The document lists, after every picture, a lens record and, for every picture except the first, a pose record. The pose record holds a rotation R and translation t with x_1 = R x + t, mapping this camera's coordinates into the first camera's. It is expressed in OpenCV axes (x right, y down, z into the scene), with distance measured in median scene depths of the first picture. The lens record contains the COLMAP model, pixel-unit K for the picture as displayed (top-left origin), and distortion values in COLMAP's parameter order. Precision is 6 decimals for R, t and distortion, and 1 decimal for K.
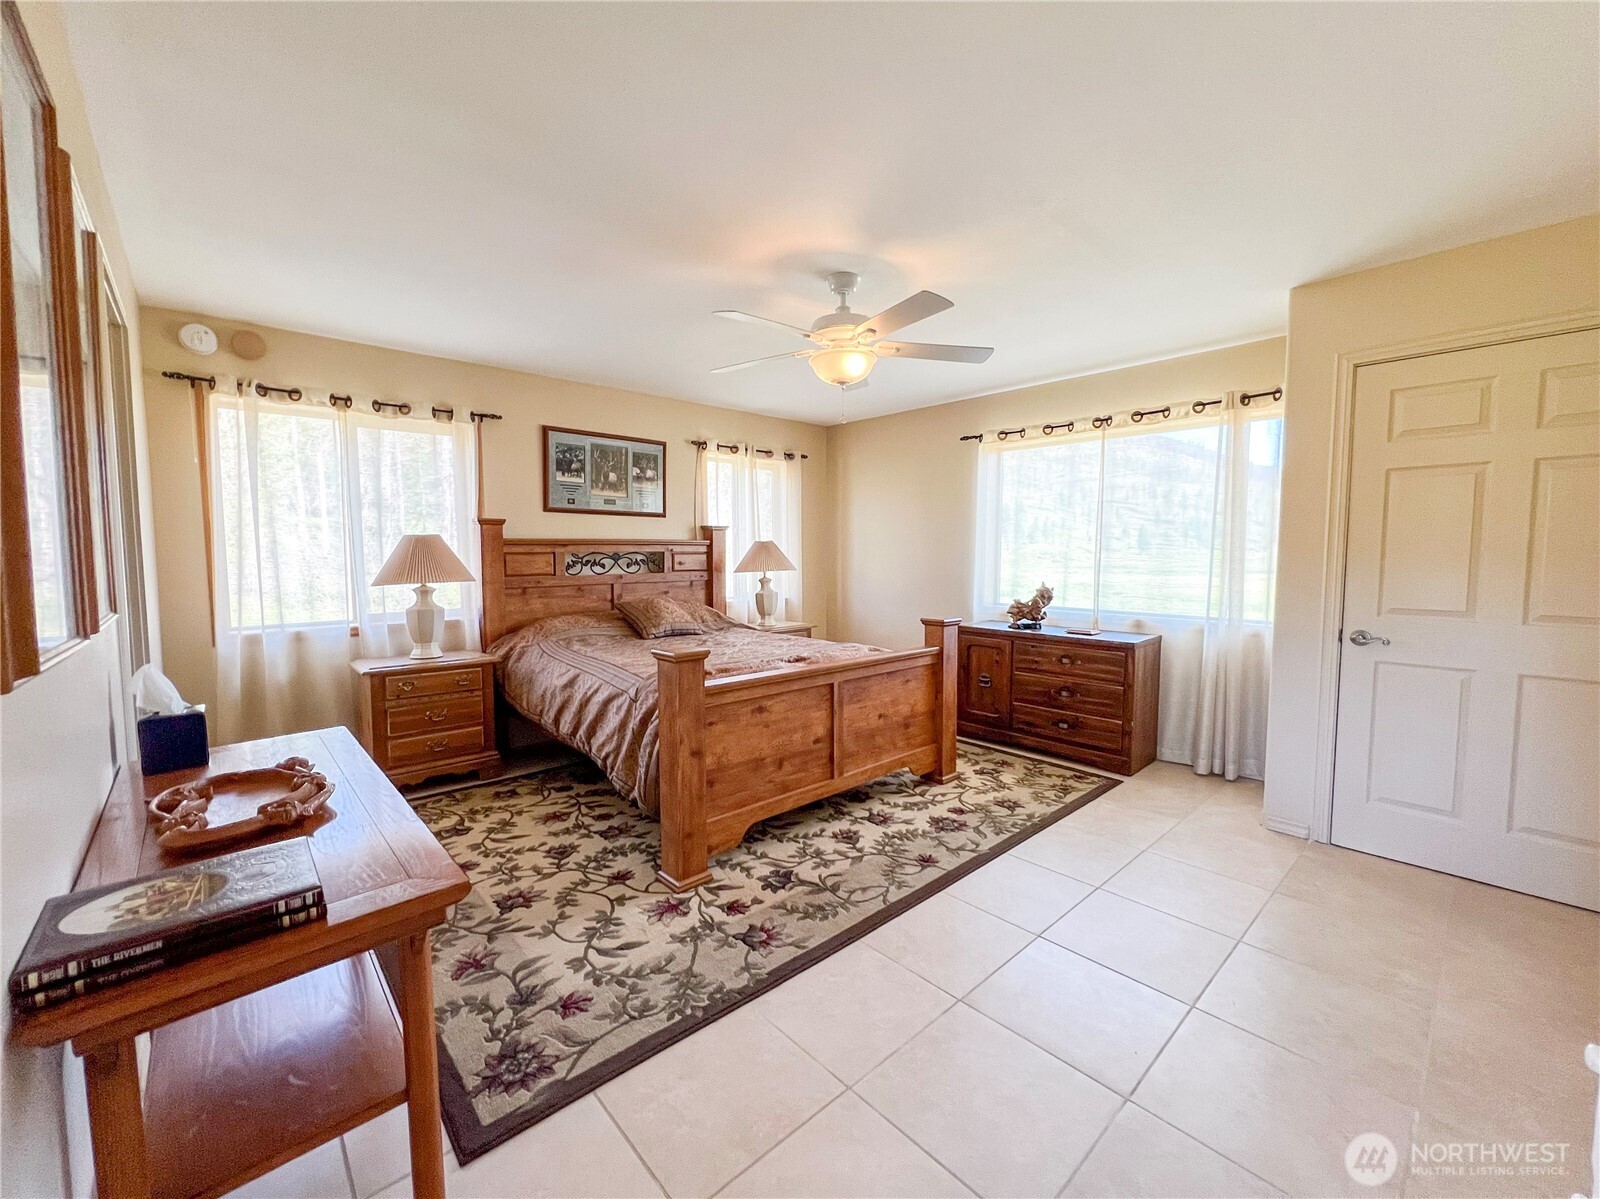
lens RADIAL K [[648.8, 0, 810.1], [0, 648.8, 600.9], [0, 0, 1]] dist [-0.003673, 0.001227]
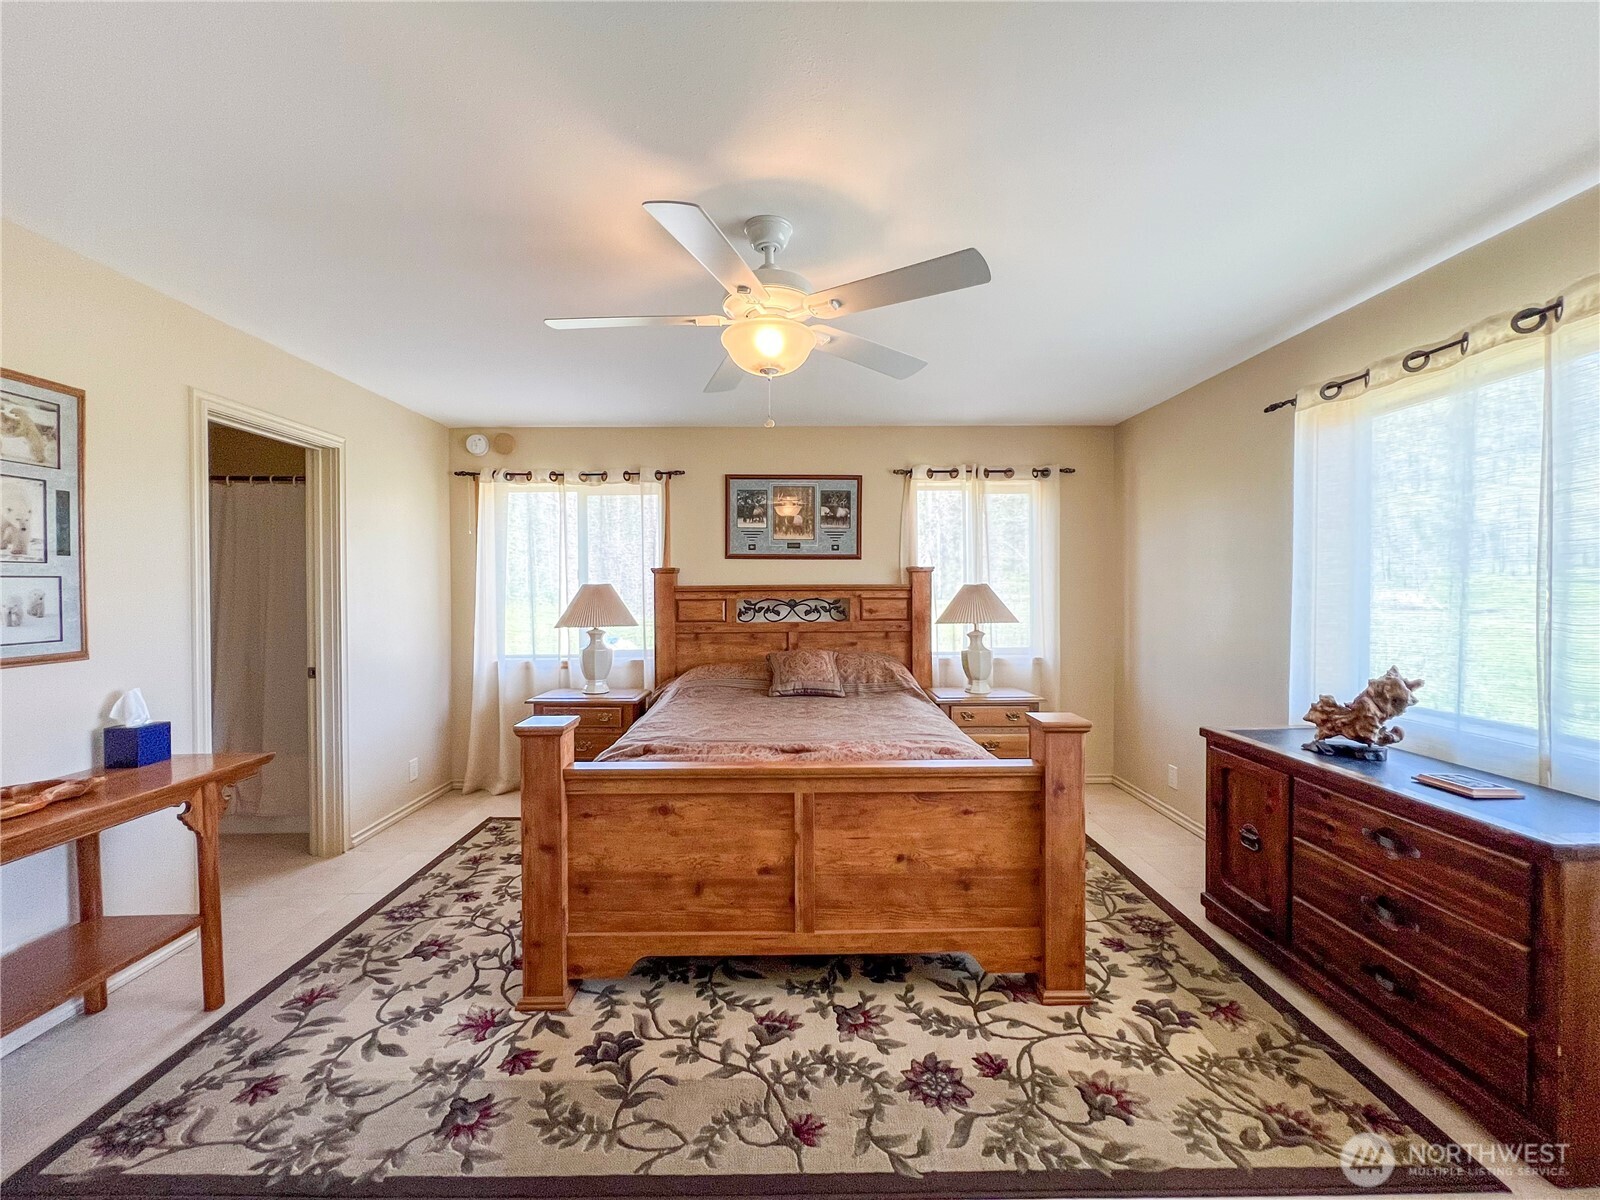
lens RADIAL K [[648.8, 0, 799.3], [0, 648.8, 599.6], [0, 0, 1]] dist [-0.003673, 0.001227]
pose [[0.740605, 0.008645, -0.671885, 0.493002], [-0.048212, 0.998024, -0.040302, -0.053098], [0.670209, 0.062241, 0.739558, 0.456287]]
